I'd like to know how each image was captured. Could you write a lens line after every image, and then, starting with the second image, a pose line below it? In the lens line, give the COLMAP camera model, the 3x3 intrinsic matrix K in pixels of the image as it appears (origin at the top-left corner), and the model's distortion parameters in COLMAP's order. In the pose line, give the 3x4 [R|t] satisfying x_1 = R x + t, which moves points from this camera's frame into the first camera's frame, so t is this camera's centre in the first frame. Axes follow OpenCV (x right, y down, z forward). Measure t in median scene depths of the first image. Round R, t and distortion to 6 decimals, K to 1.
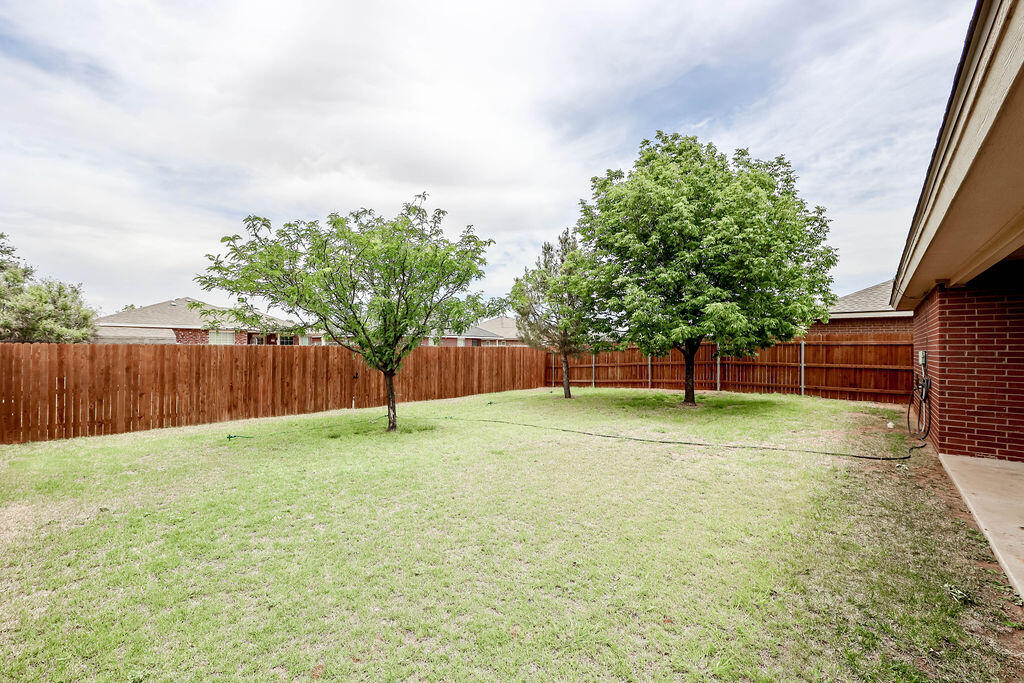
lens RADIAL K [[404.3, 0, 511.9], [0, 404.3, 343.9], [0, 0, 1]] dist [-0.006183, 0.000640]
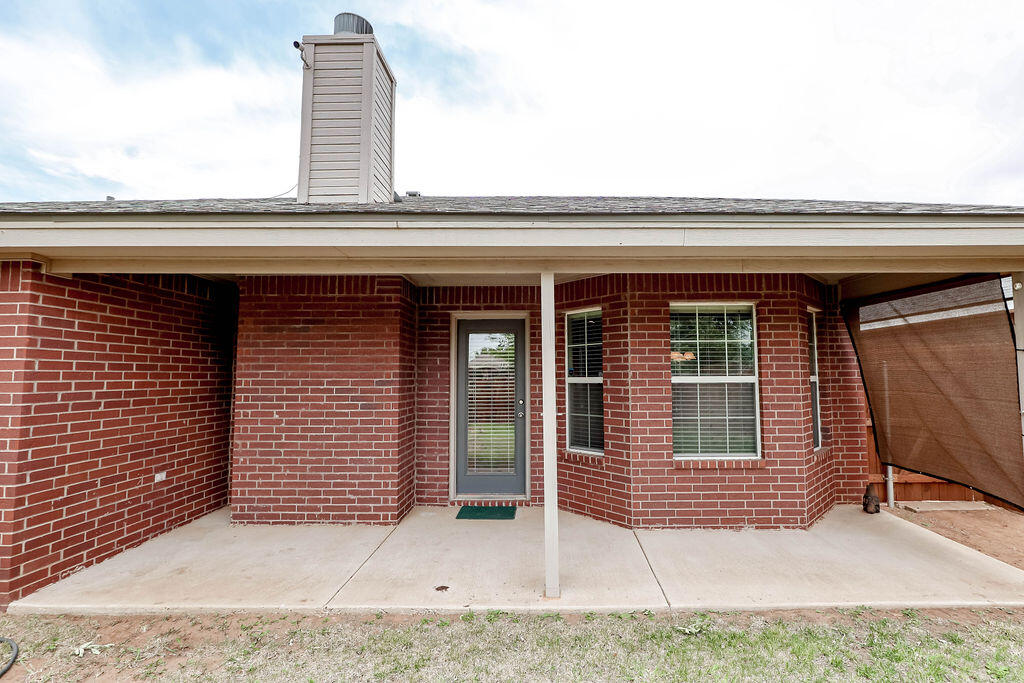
lens RADIAL K [[404.3, 0, 511.9], [0, 404.3, 343.9], [0, 0, 1]] dist [-0.006183, 0.000640]
pose [[-0.674696, 0.068888, 0.734874, 0.293167], [0.005023, 0.996040, -0.088759, 0.003113], [-0.738078, -0.056195, -0.672371, 0.934652]]
